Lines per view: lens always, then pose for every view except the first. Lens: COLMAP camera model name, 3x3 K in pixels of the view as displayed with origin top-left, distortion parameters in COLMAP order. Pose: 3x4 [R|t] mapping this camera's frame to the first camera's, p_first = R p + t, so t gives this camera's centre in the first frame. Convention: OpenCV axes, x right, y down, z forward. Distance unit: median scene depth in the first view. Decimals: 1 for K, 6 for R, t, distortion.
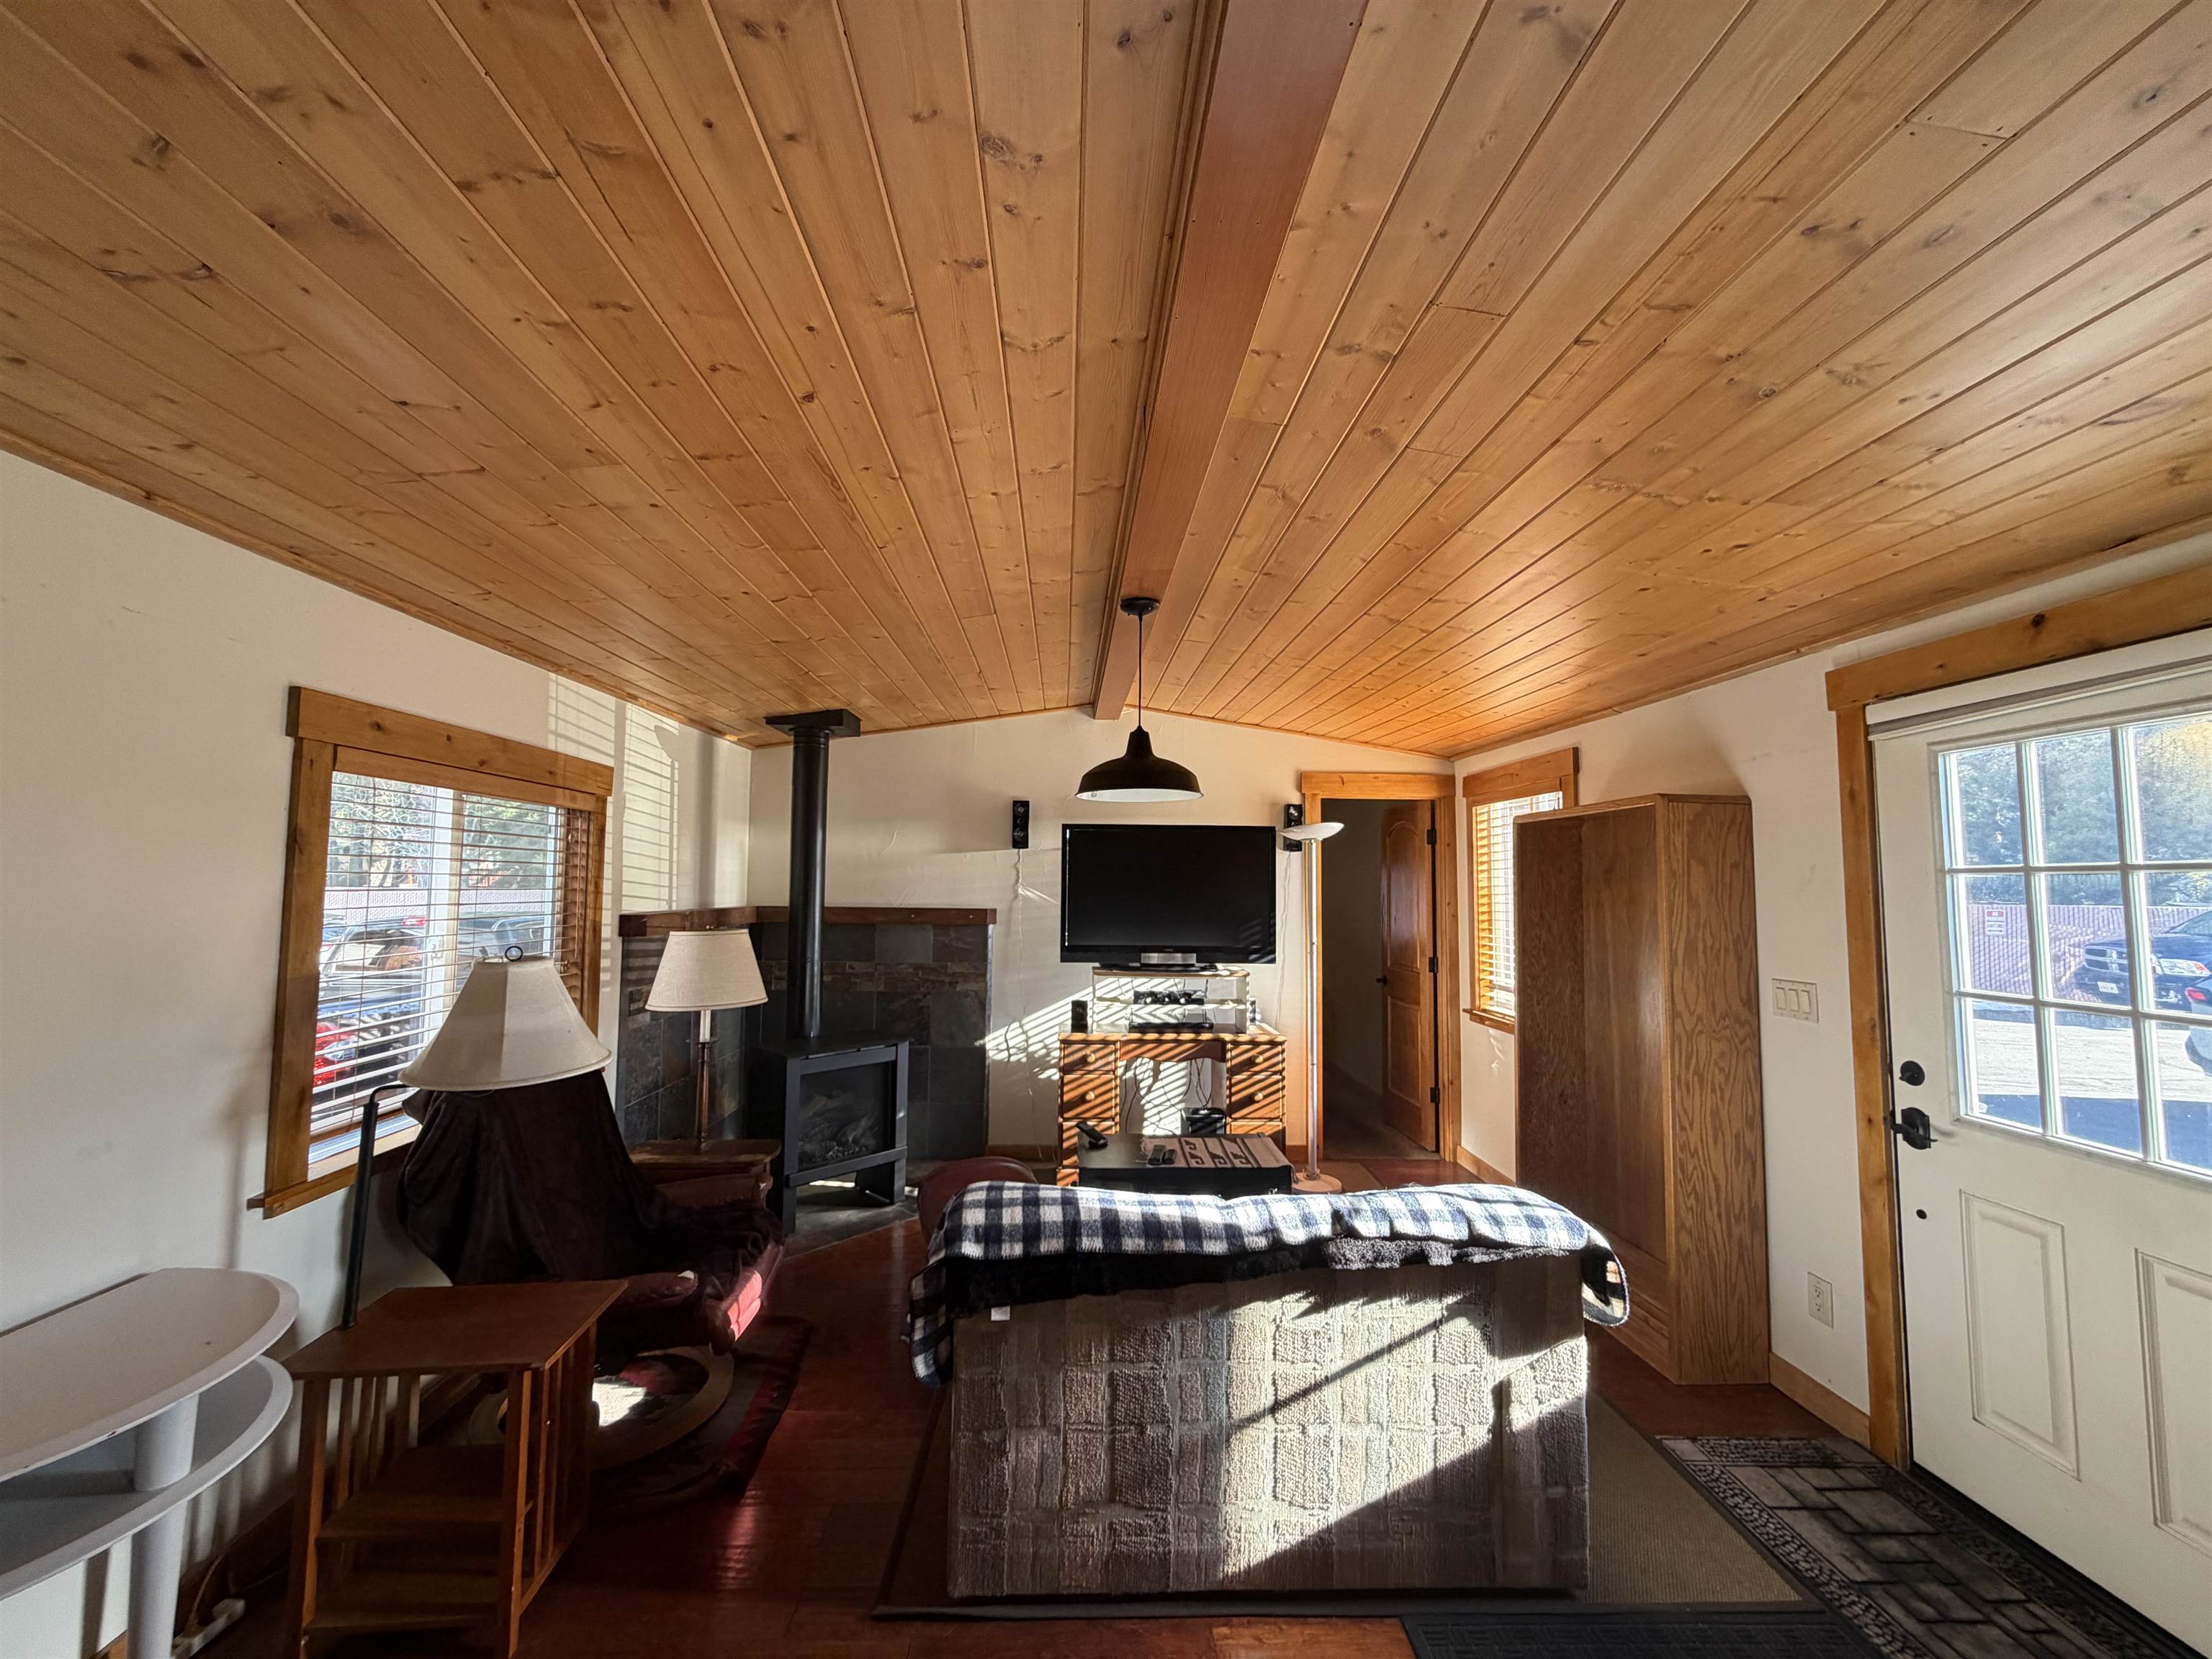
lens RADIAL K [[884.1, 0, 1106.0], [0, 884.1, 829.5], [0, 0, 1]] dist [0.000430, 0.000462]
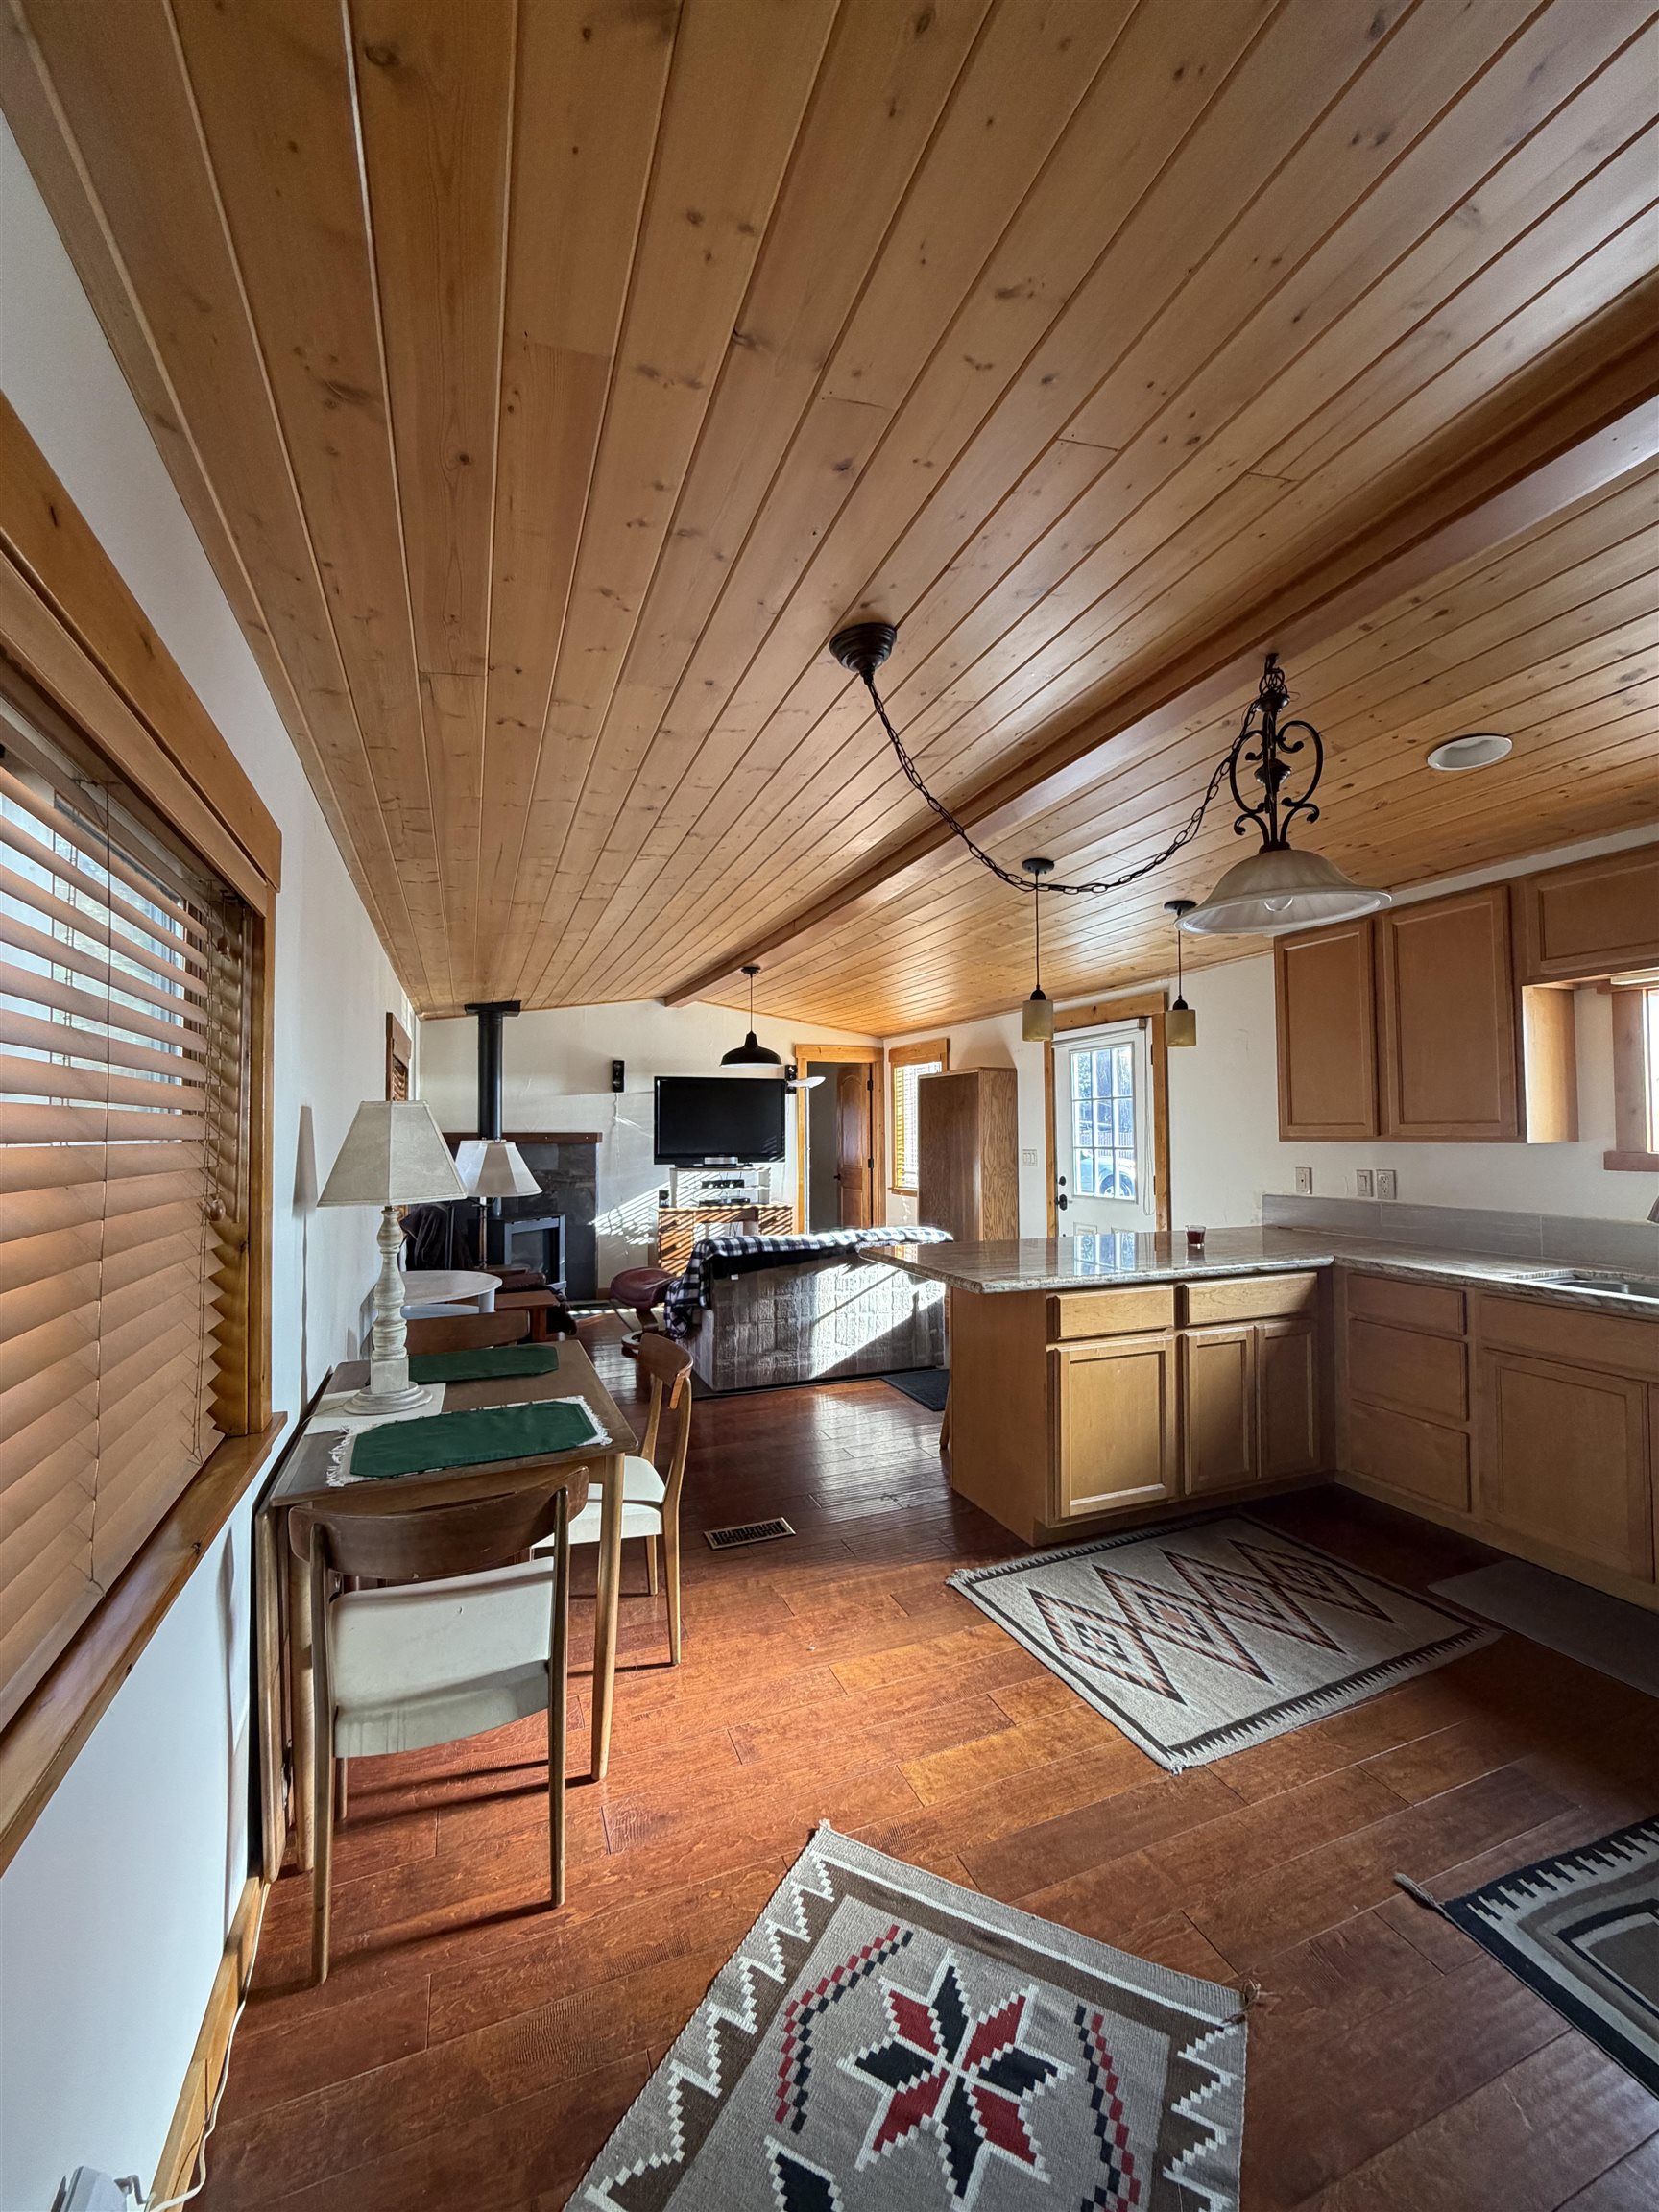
lens RADIAL K [[884.1, 0, 829.5], [0, 884.1, 1106.0], [0, 0, 1]] dist [0.000430, 0.000462]
pose [[0.941450, -0.005111, 0.337114, -0.330703], [-0.006975, 0.999376, 0.034632, -0.012467], [-0.337080, -0.034956, 0.940827, -0.668692]]
